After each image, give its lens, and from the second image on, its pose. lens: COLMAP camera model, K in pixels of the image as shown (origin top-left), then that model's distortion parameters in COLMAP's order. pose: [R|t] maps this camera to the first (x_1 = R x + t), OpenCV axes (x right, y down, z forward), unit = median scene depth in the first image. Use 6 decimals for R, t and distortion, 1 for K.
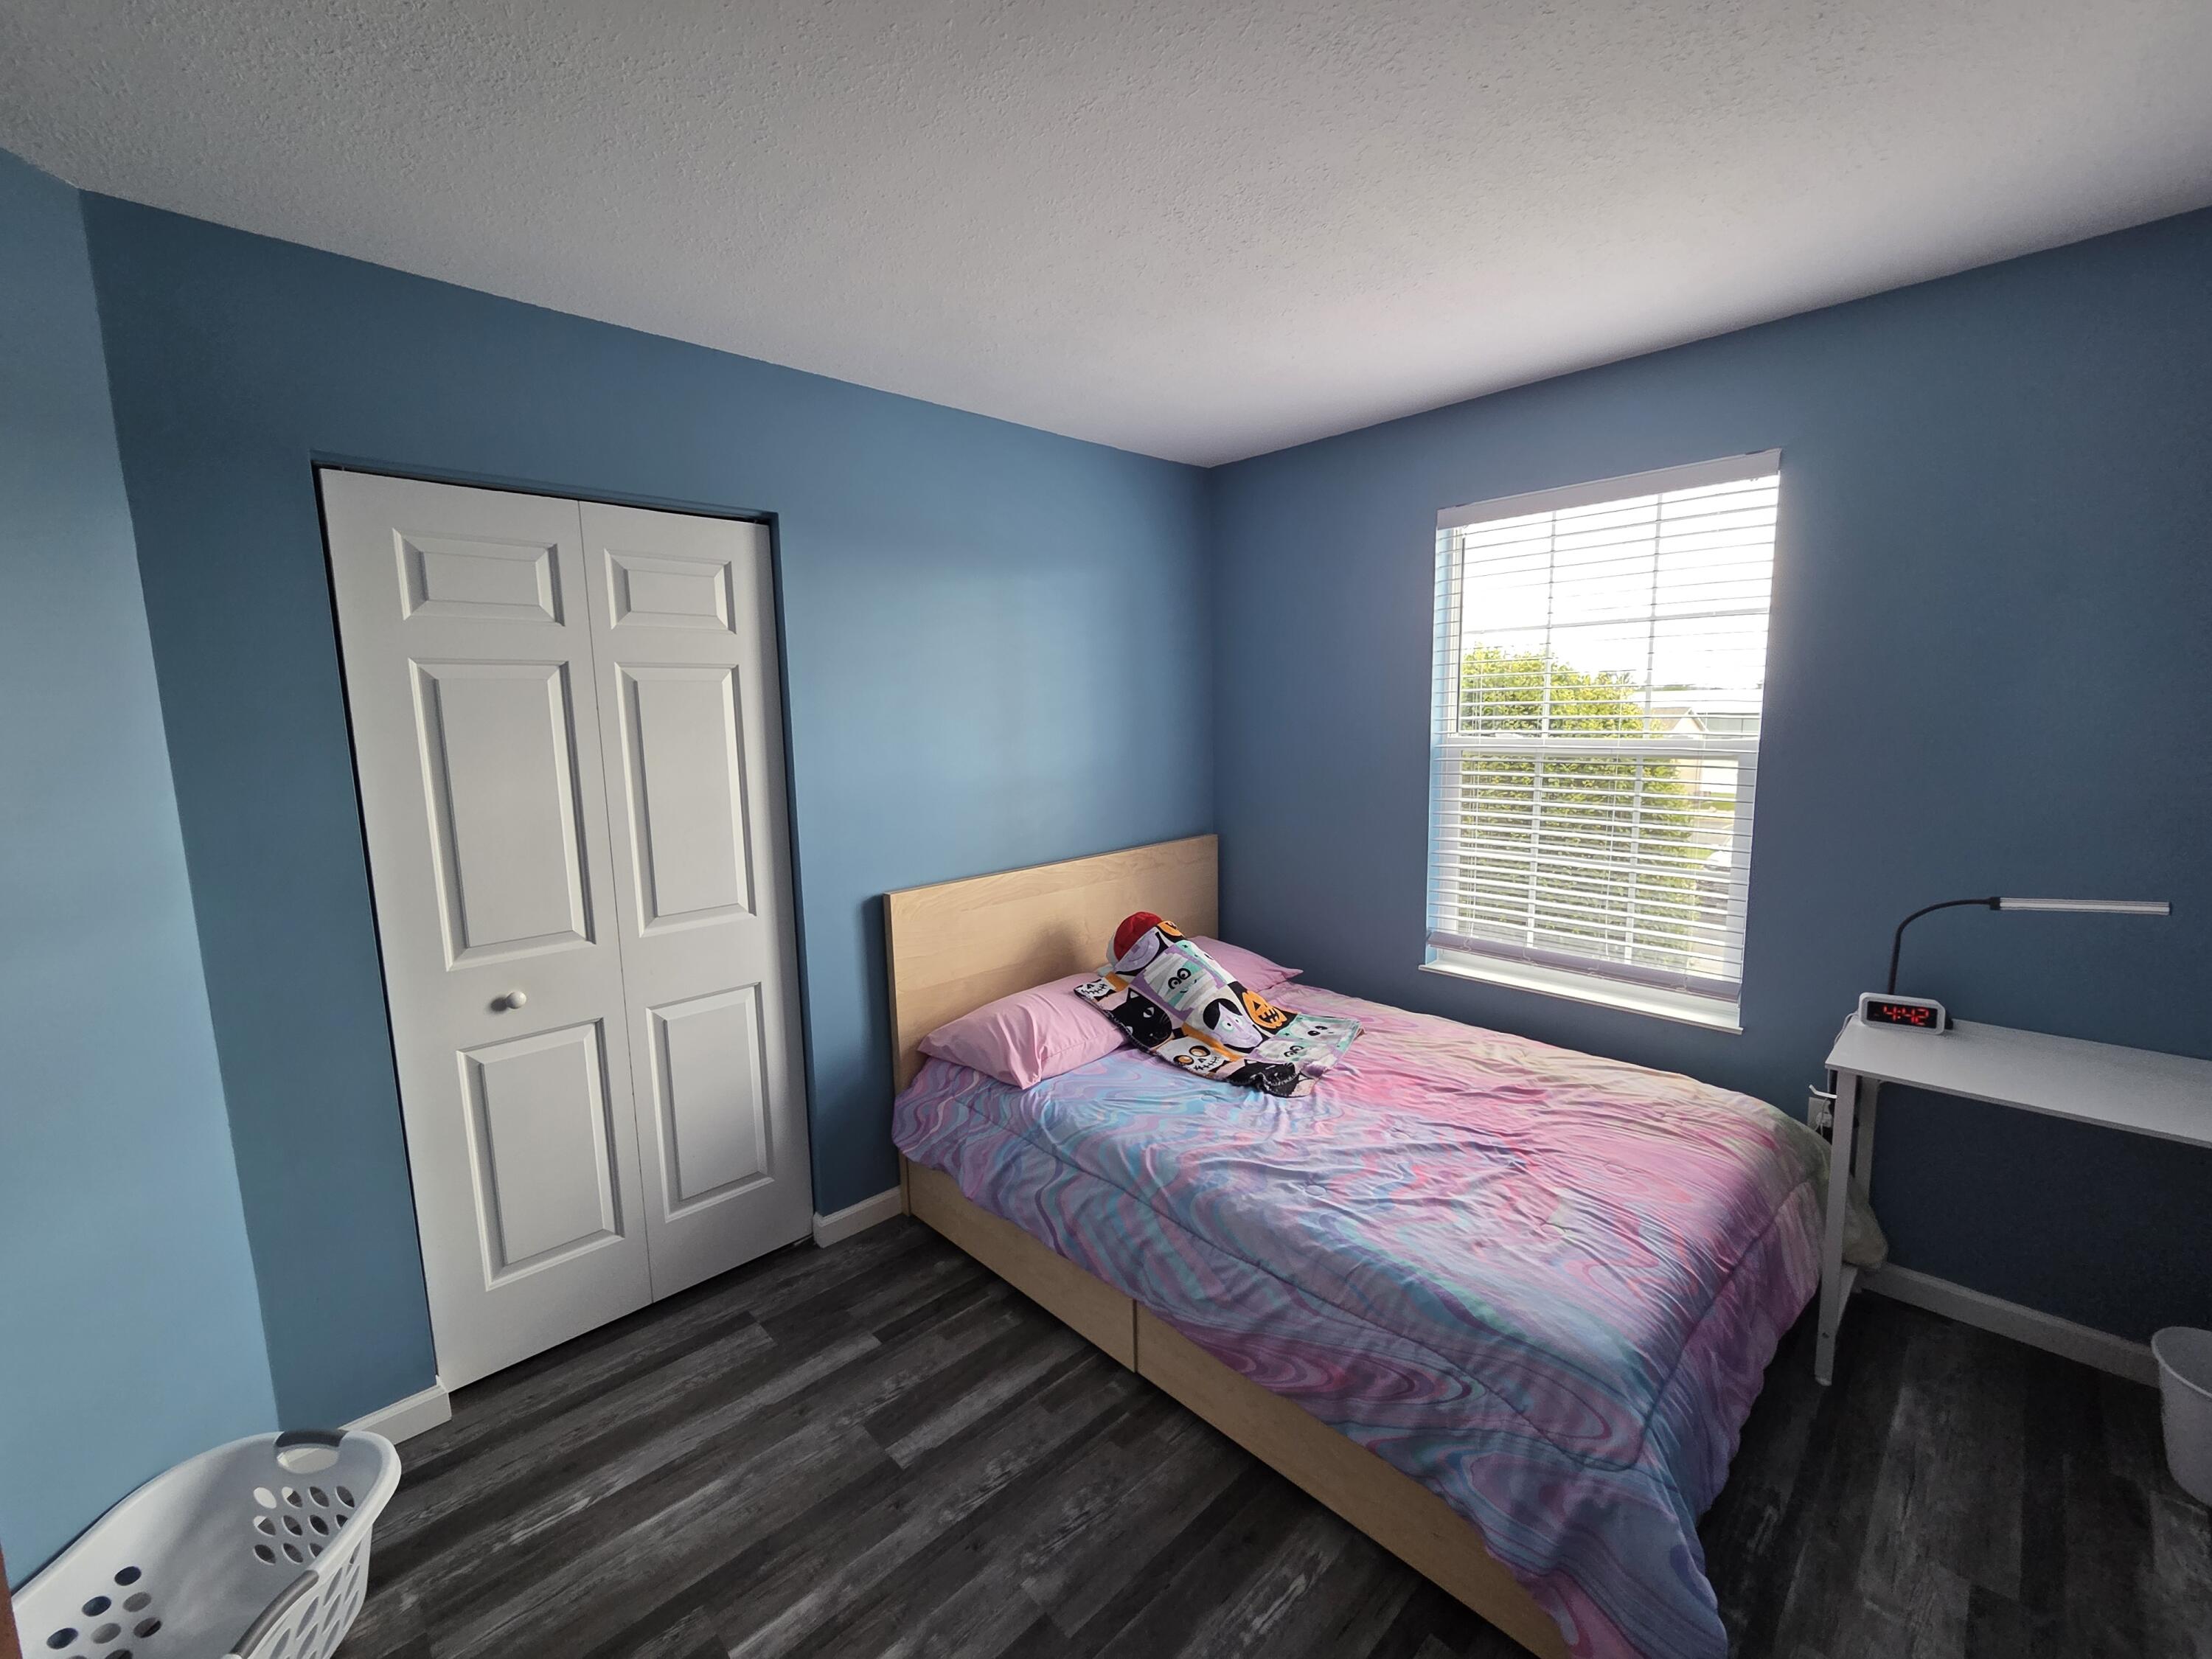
lens RADIAL K [[907.9, 0, 1095.0], [0, 907.9, 832.8], [0, 0, 1]] dist [-0.004913, 0.001380]
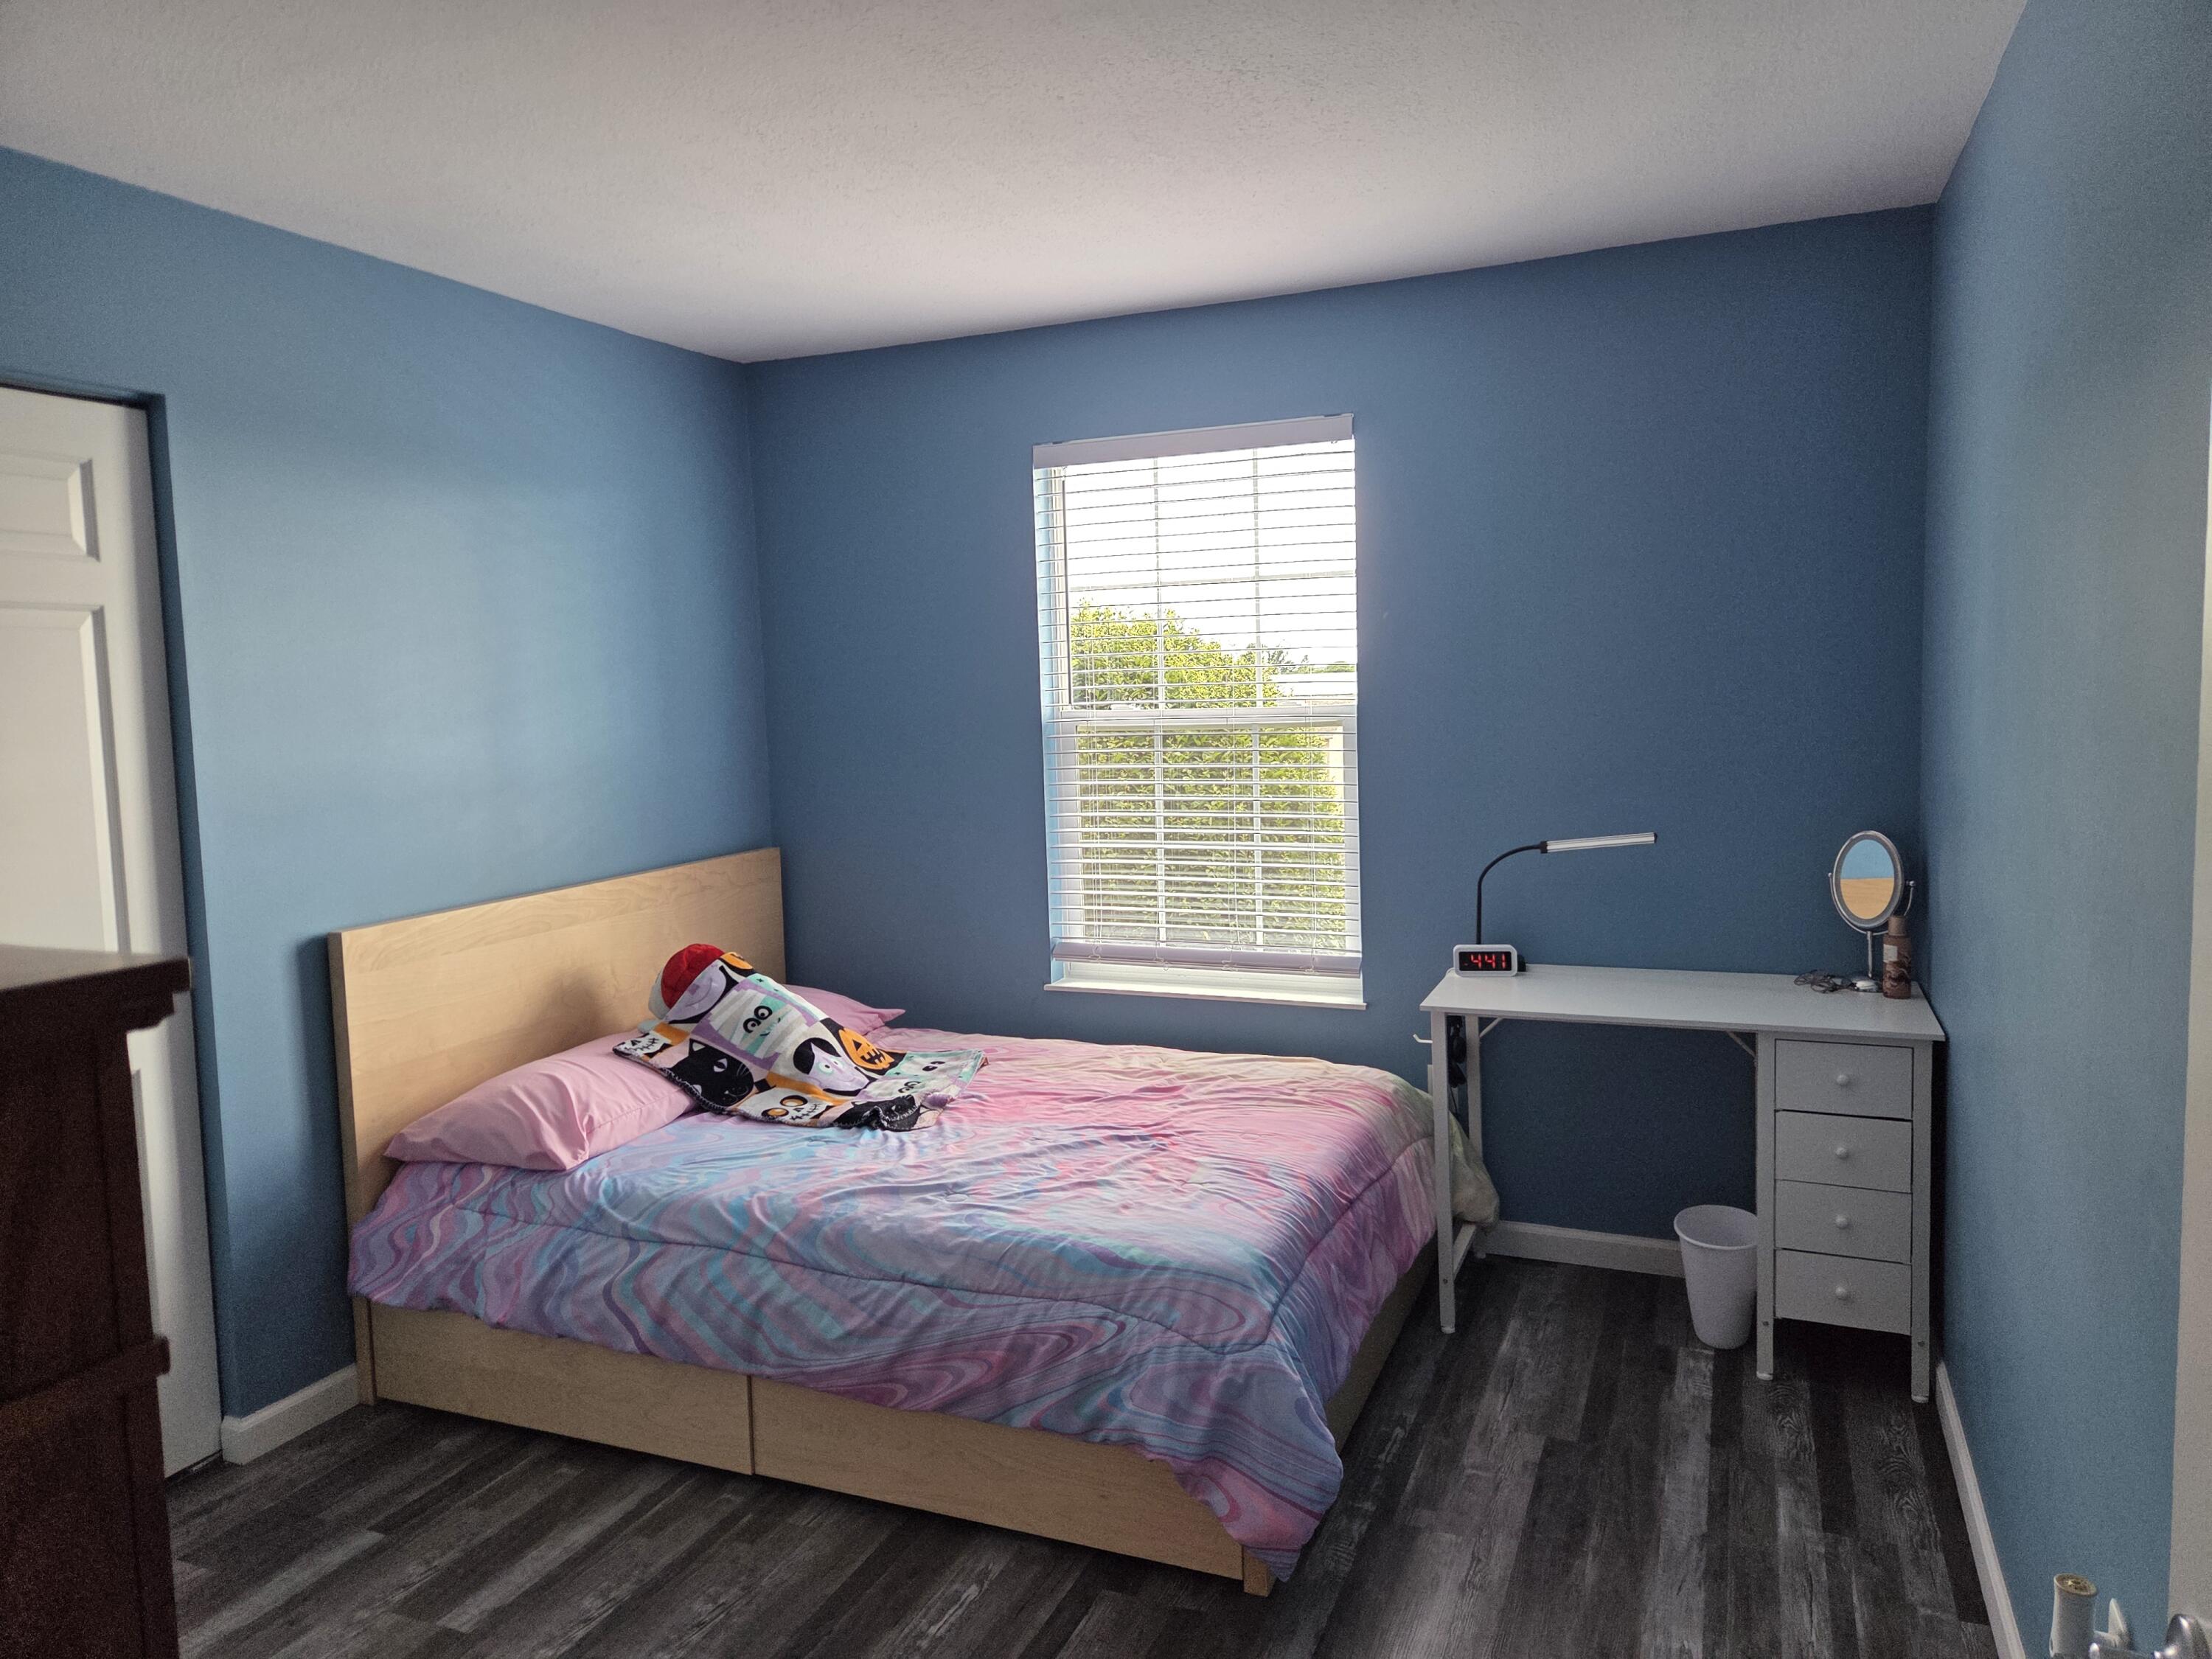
lens RADIAL K [[1477.0, 0, 1116.8], [0, 1477.0, 811.0], [0, 0, 1]] dist [0.057332, -0.028450]
pose [[0.915692, -0.036996, 0.400175, -0.155964], [0.061734, 0.996884, -0.049101, 0.078159], [-0.397111, 0.069666, 0.915122, -0.365363]]
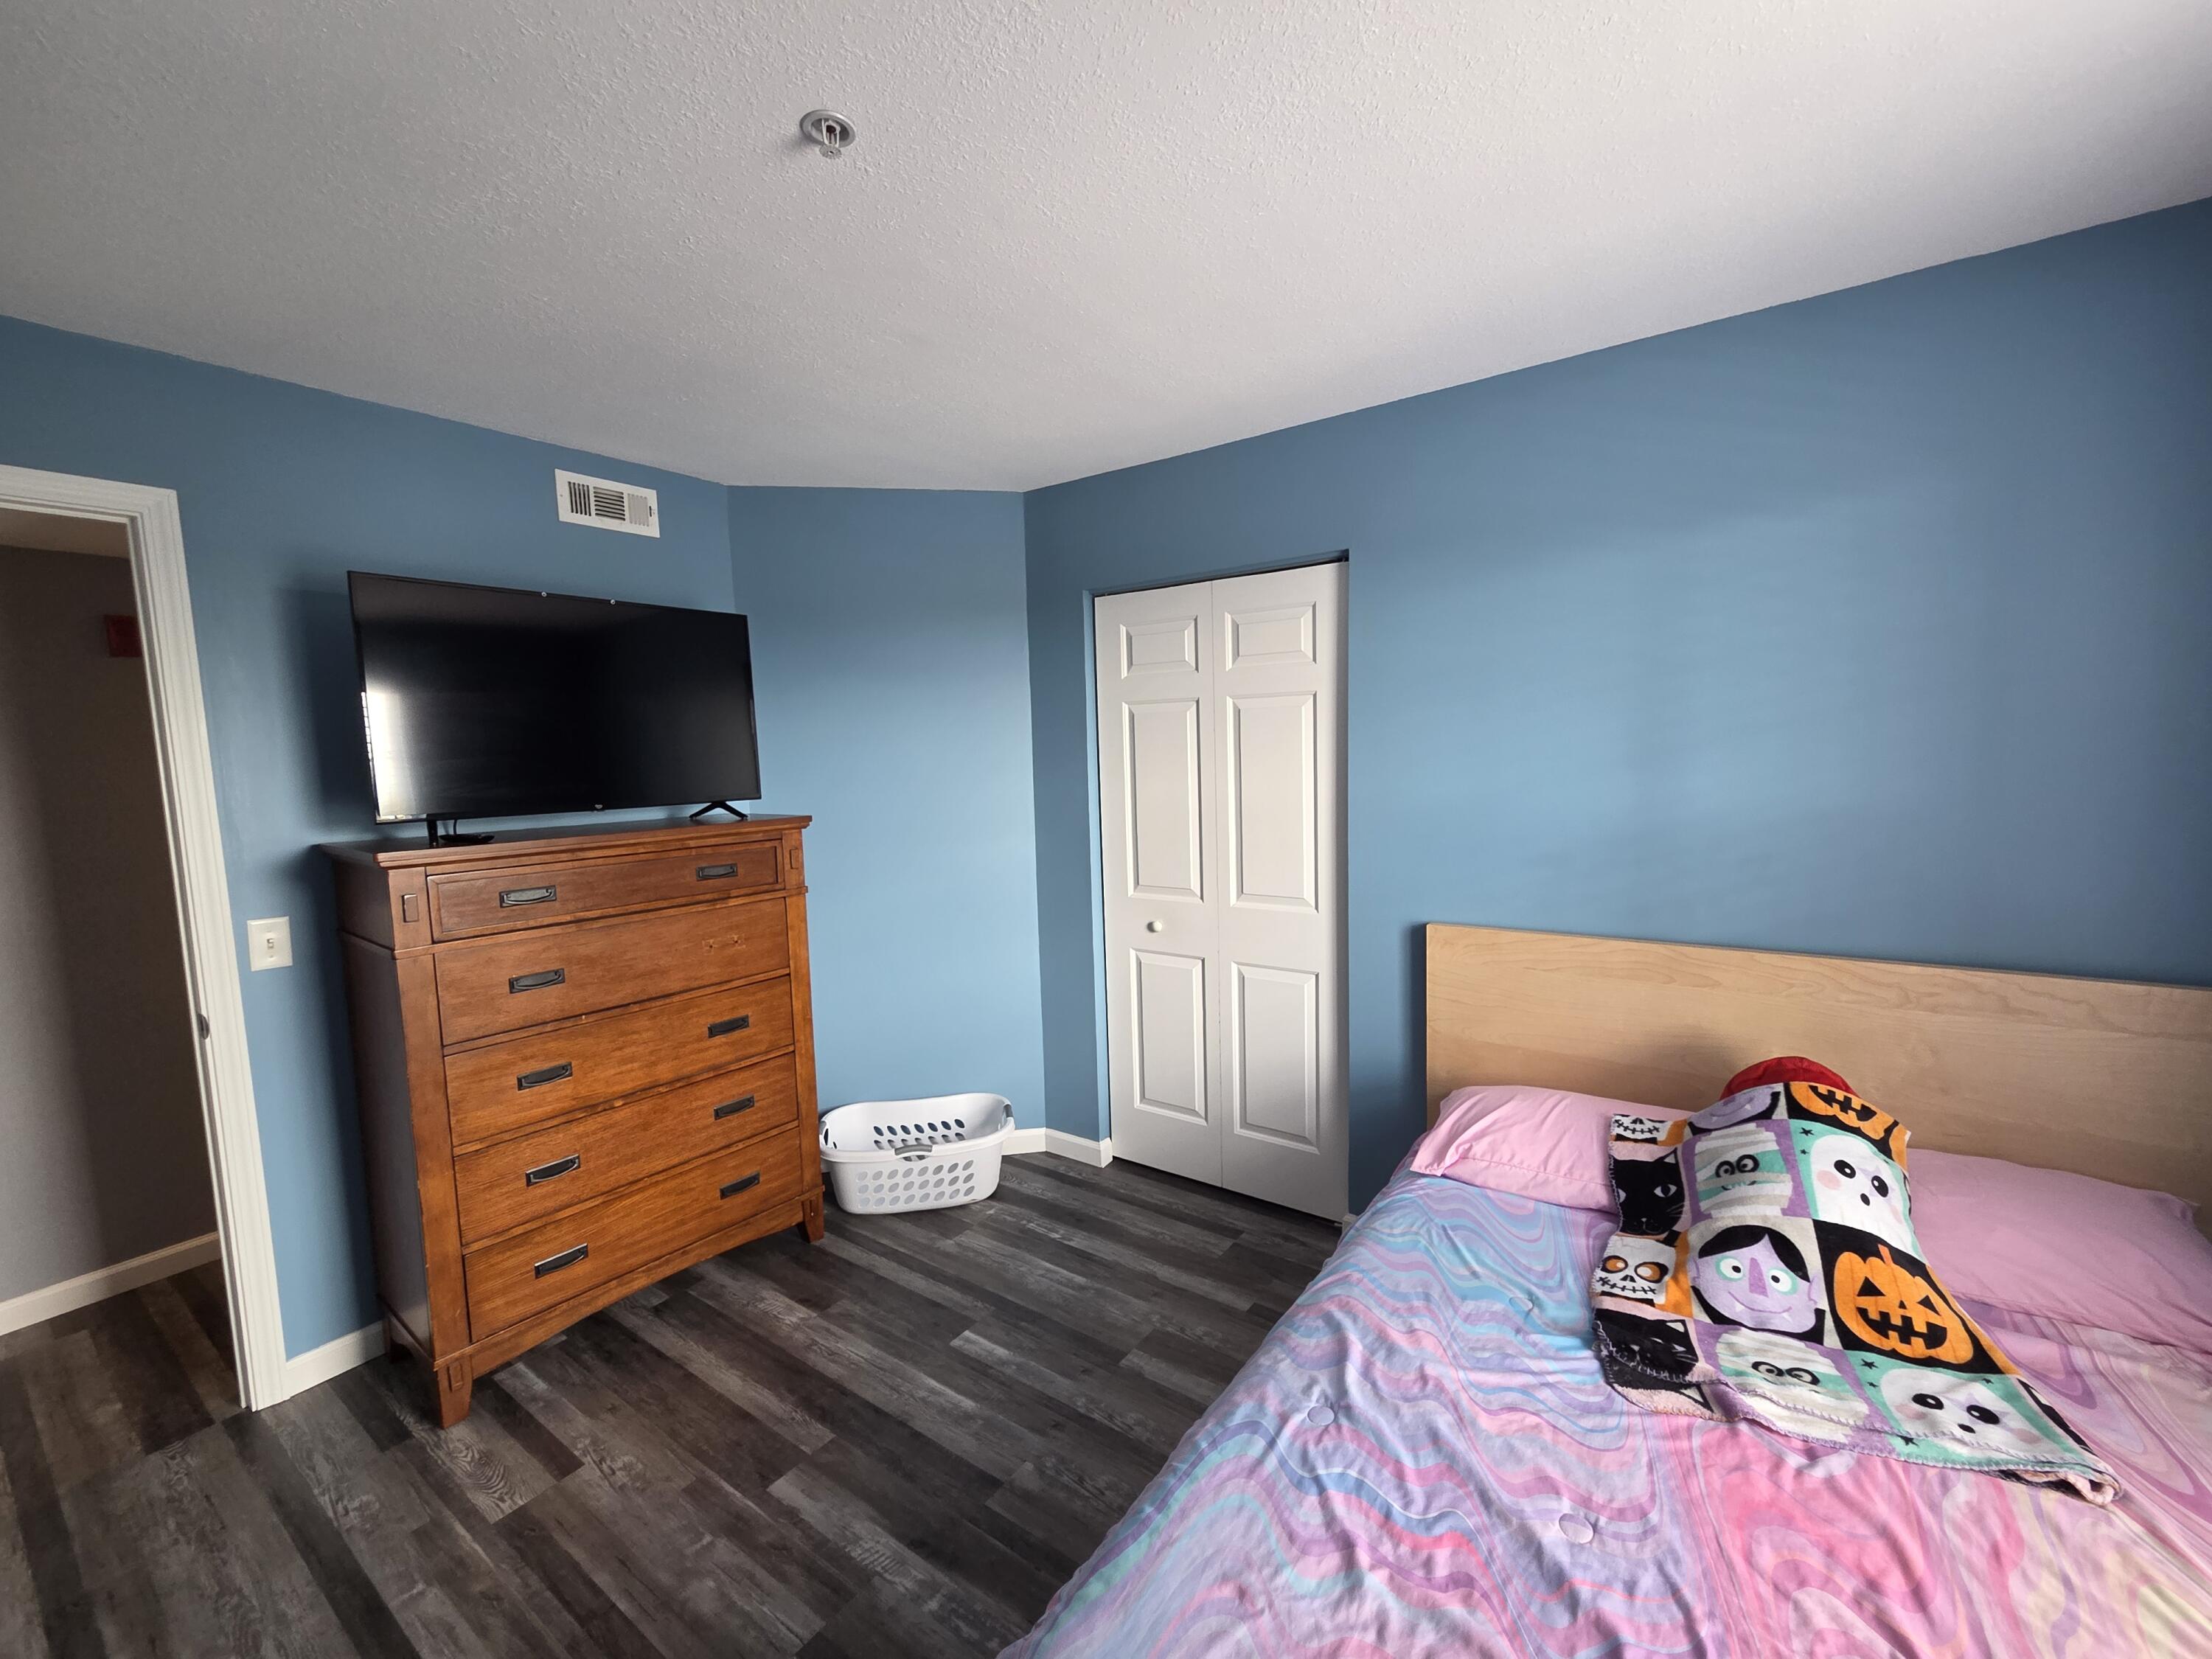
lens RADIAL K [[907.9, 0, 1096.8], [0, 907.9, 836.1], [0, 0, 1]] dist [-0.004913, 0.001380]
pose [[0.179949, 0.112971, -0.977167, 0.711300], [-0.110140, 0.989451, 0.094108, -0.083696], [0.977491, 0.090690, 0.190493, 0.545810]]
